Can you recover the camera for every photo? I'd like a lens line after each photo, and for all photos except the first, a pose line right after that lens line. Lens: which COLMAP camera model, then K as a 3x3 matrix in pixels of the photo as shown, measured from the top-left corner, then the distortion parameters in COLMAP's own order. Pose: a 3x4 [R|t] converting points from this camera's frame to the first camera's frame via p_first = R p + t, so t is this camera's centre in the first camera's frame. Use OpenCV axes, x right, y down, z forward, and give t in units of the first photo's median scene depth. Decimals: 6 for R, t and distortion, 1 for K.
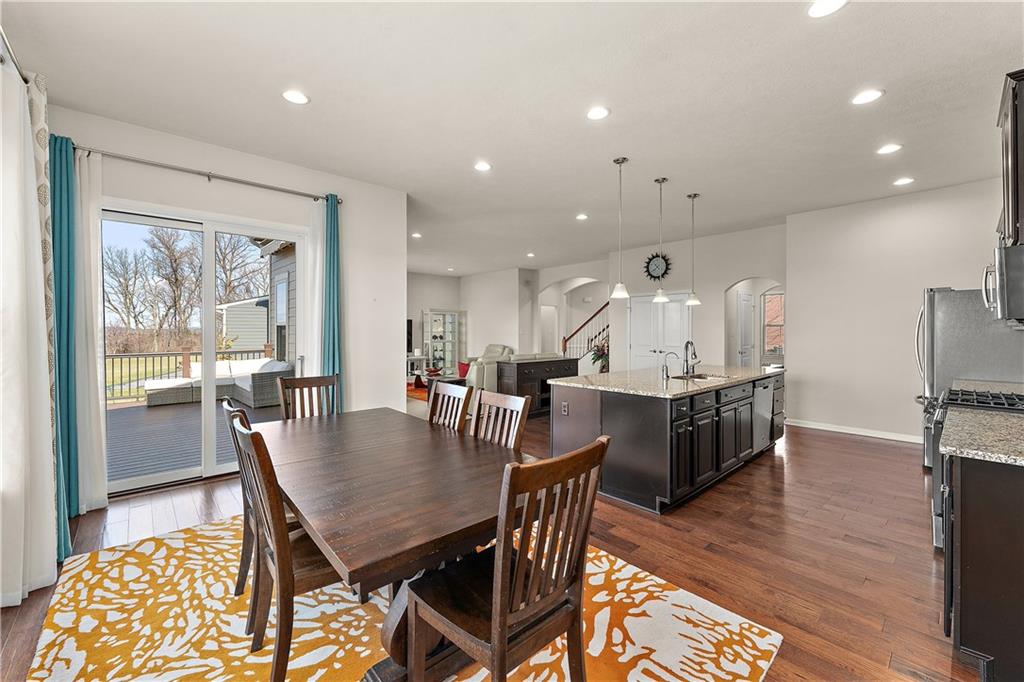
lens RADIAL K [[411.9, 0, 511.3], [0, 411.9, 327.1], [0, 0, 1]] dist [0.001248, 0.000032]
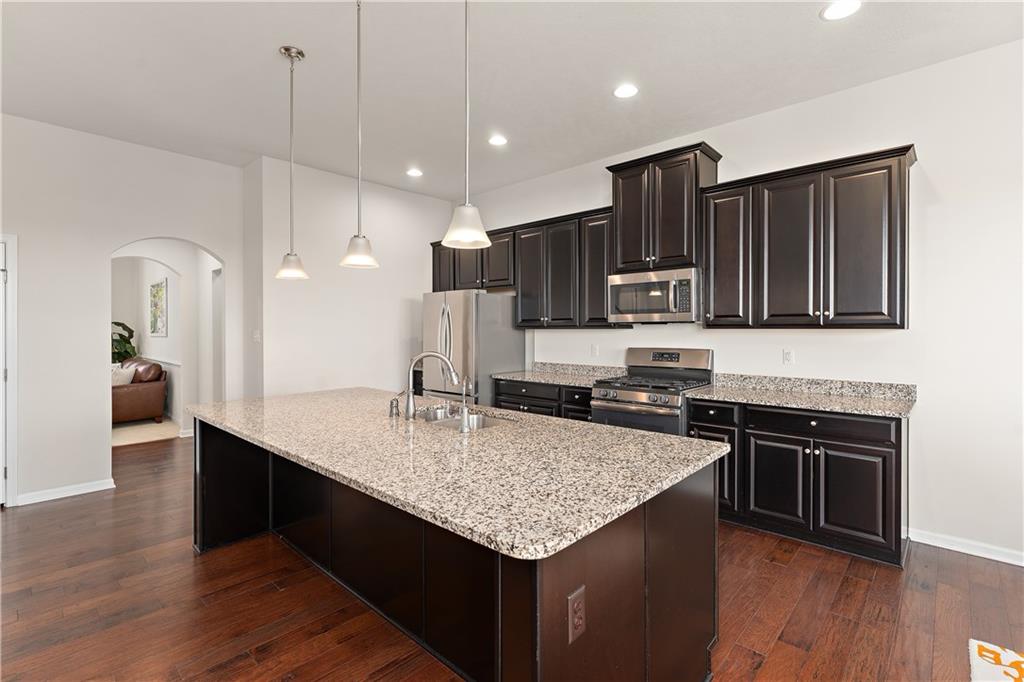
lens RADIAL K [[471.2, 0, 511.0], [0, 471.2, 330.3], [0, 0, 1]] dist [0.000237, -0.000047]
pose [[-0.087940, -0.002653, 0.996122, -0.094937], [-0.007355, 0.999971, 0.002014, 0.003268], [-0.996099, -0.007150, -0.087957, 0.561129]]
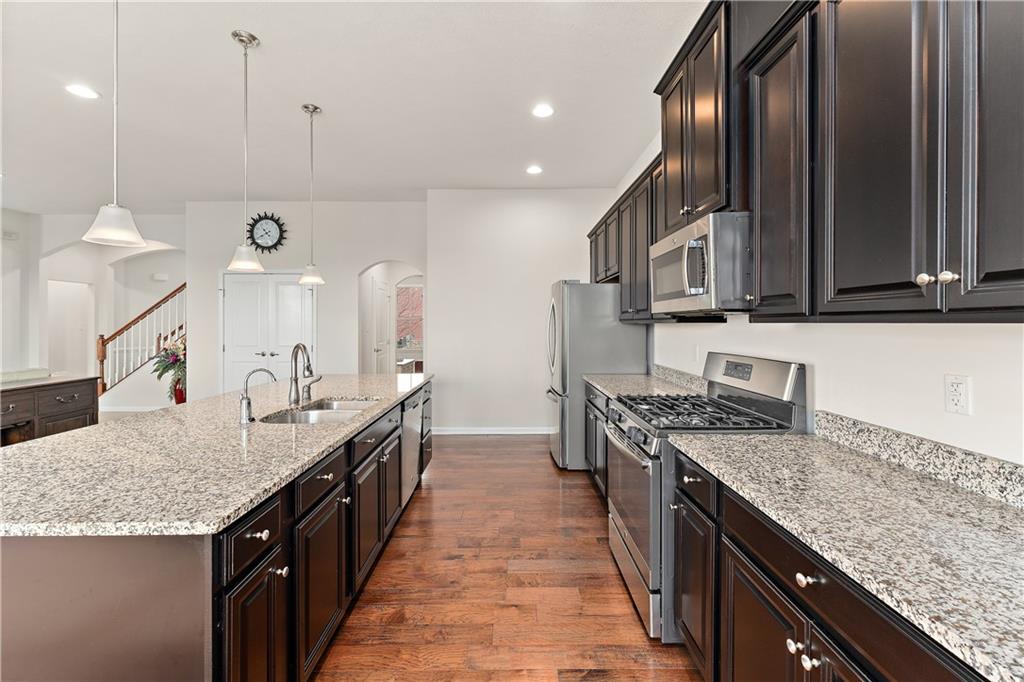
lens RADIAL K [[411.9, 0, 511.3], [0, 411.9, 327.1], [0, 0, 1]] dist [0.001248, 0.000032]
pose [[0.669011, -0.006674, 0.743223, 0.125791], [-0.005498, 0.999888, 0.013928, 0.001177], [-0.743232, -0.013404, 0.668899, 0.250964]]
